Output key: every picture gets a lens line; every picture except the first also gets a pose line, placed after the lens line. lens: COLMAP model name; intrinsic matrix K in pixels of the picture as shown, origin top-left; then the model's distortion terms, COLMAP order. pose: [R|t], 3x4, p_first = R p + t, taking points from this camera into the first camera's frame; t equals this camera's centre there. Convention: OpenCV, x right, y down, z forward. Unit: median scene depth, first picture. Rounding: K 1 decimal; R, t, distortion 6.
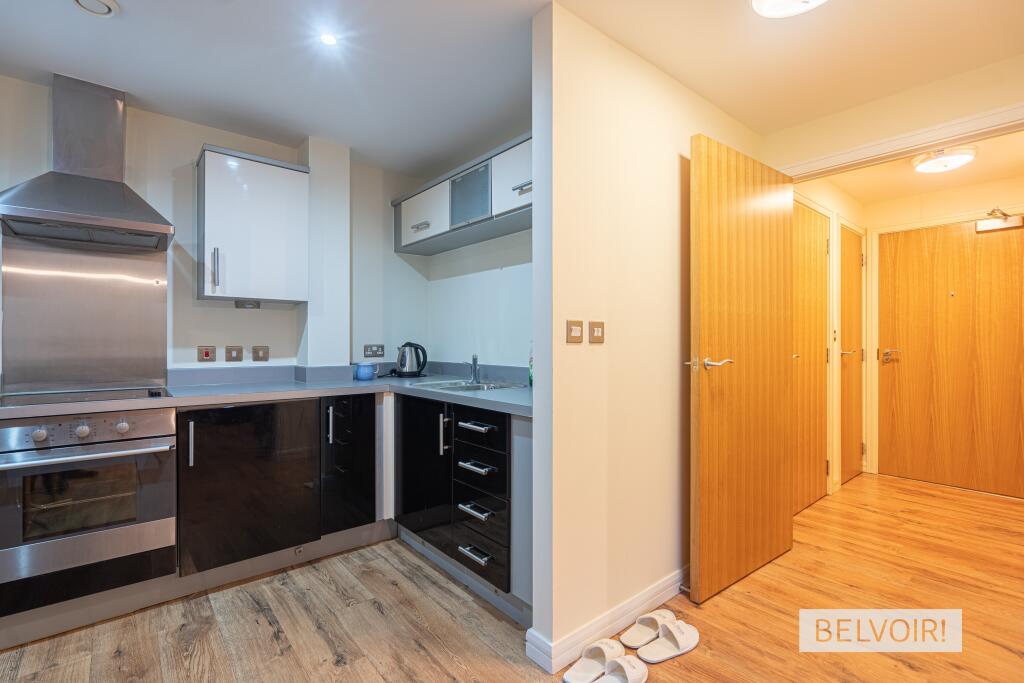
lens RADIAL K [[465.8, 0, 520.4], [0, 465.8, 337.2], [0, 0, 1]] dist [-0.004937, 0.003984]
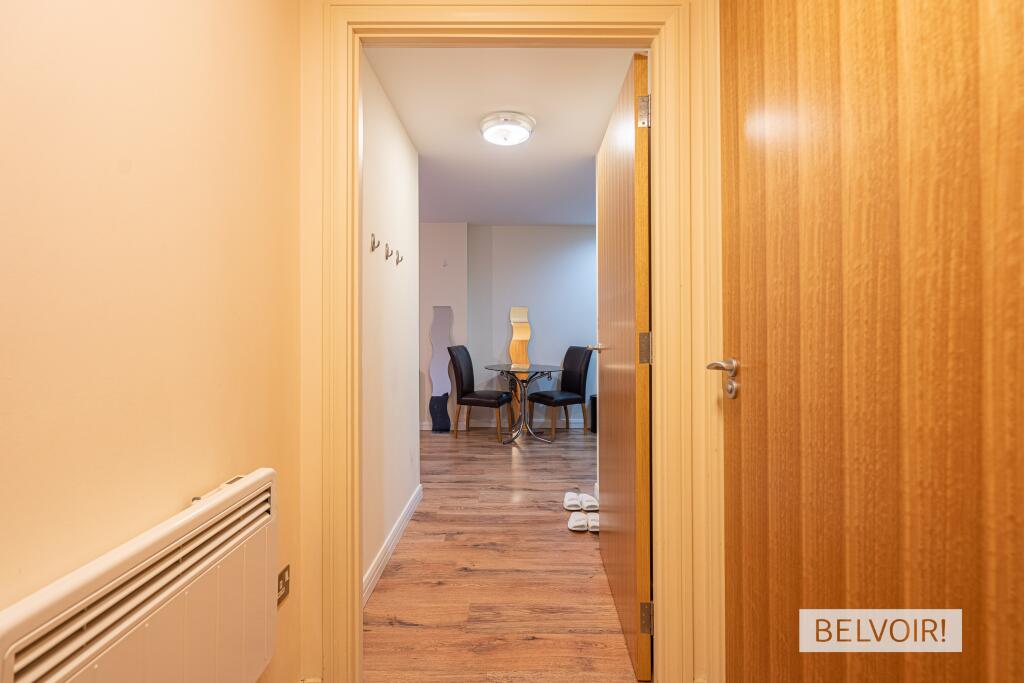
lens RADIAL K [[465.8, 0, 516.6], [0, 465.8, 334.3], [0, 0, 1]] dist [-0.004937, 0.003984]
pose [[-0.639507, 0.006555, -0.768758, 1.344667], [0.006810, 0.999973, 0.002862, 0.014769], [0.768755, -0.003405, -0.639534, 1.497262]]
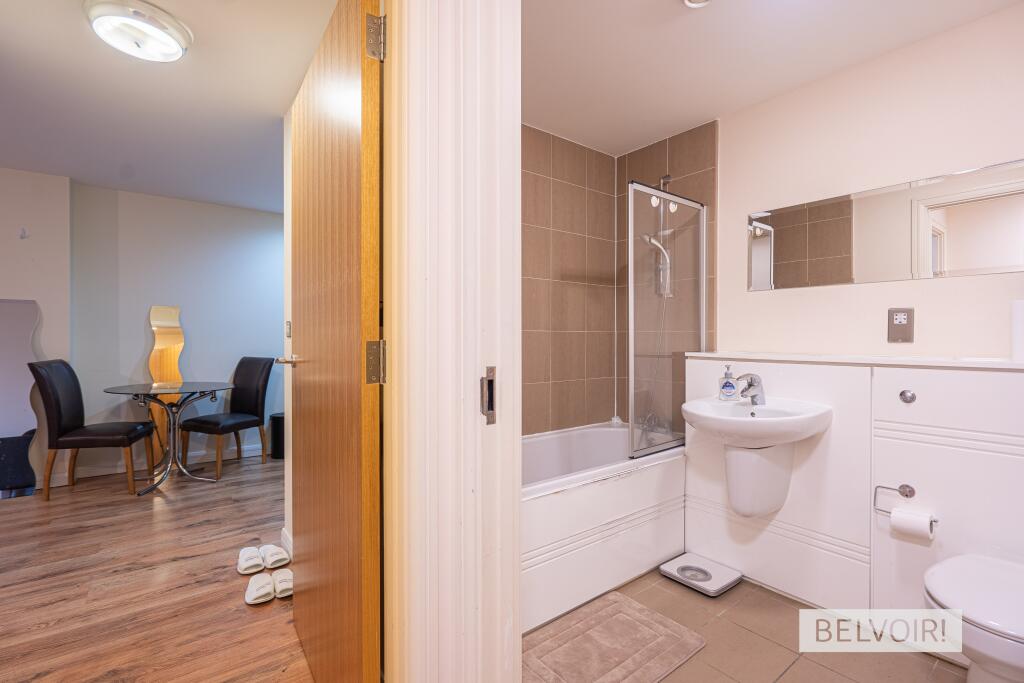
lens RADIAL K [[465.8, 0, 504.6], [0, 465.8, 337.4], [0, 0, 1]] dist [-0.004937, 0.003984]
pose [[-0.059389, 0.000692, -0.998235, 1.197425], [0.008963, 0.999960, 0.000160, 0.012759], [0.998195, -0.008938, -0.059393, 1.379707]]
